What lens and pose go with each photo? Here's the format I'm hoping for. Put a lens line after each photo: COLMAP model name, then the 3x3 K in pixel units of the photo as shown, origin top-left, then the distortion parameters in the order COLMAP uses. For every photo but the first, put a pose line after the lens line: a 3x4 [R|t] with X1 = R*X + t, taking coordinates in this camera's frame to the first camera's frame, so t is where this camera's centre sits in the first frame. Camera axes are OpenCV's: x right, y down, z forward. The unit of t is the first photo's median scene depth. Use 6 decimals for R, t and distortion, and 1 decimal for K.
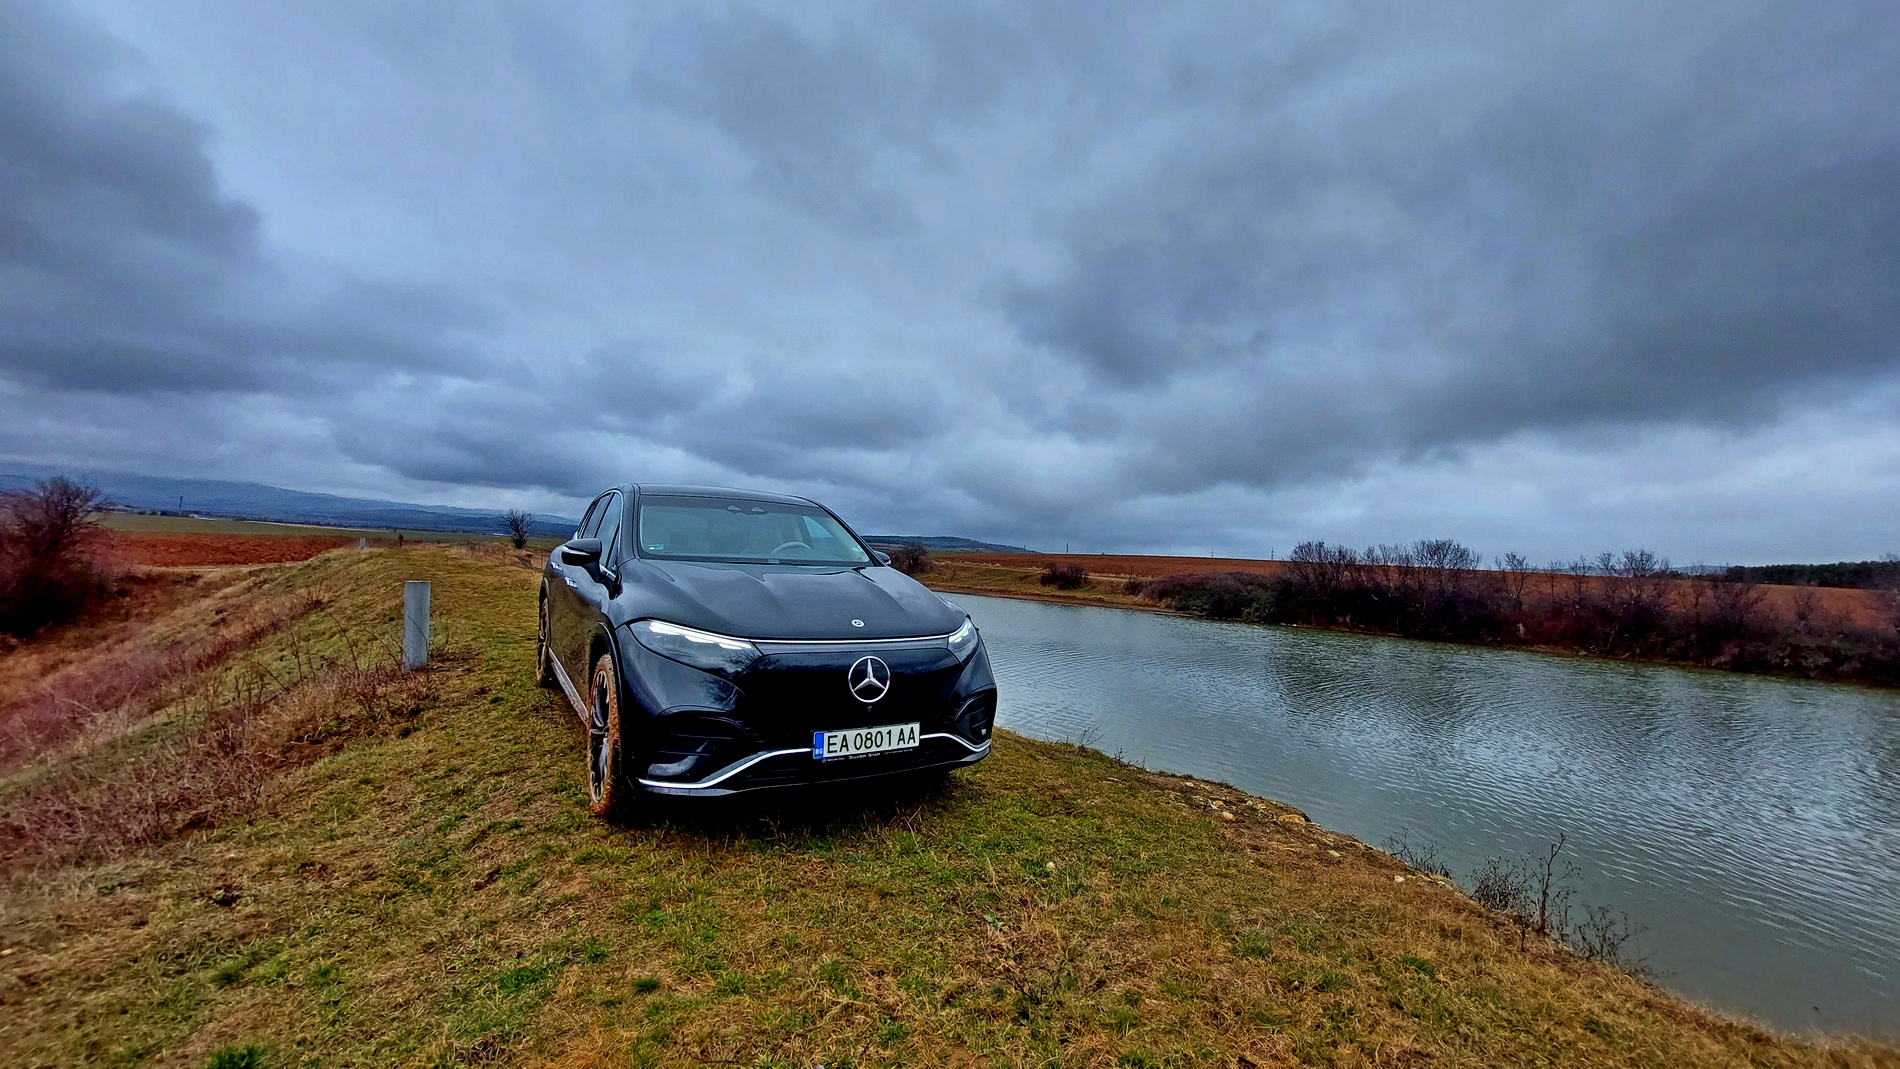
lens RADIAL K [[784.6, 0, 966.1], [0, 784.6, 528.3], [0, 0, 1]] dist [0.005000, 0.000608]
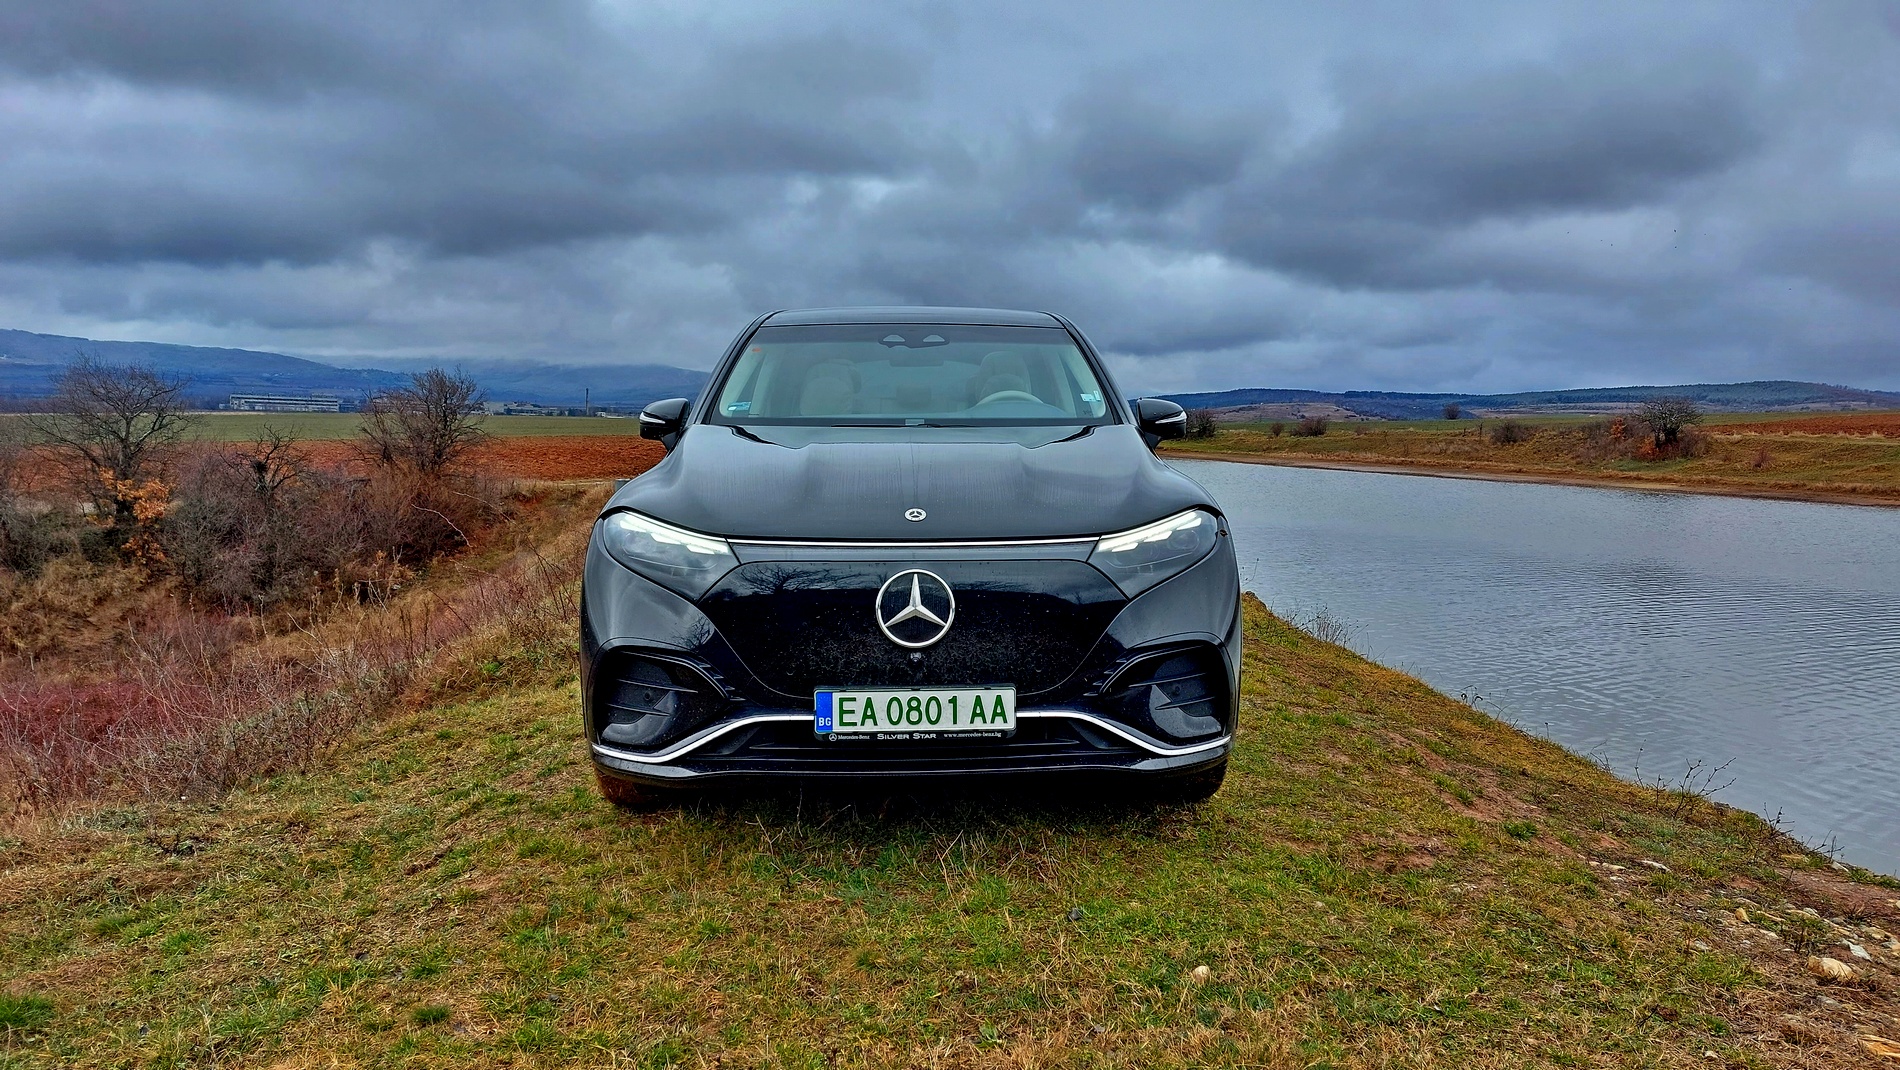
lens RADIAL K [[1431.2, 0, 959.2], [0, 1431.2, 524.2], [0, 0, 1]] dist [0.101383, -0.013197]
pose [[0.855207, -0.007600, -0.518231, 0.439612], [0.055515, 0.995483, 0.077013, 0.048858], [0.515305, -0.094632, 0.851766, 0.115401]]
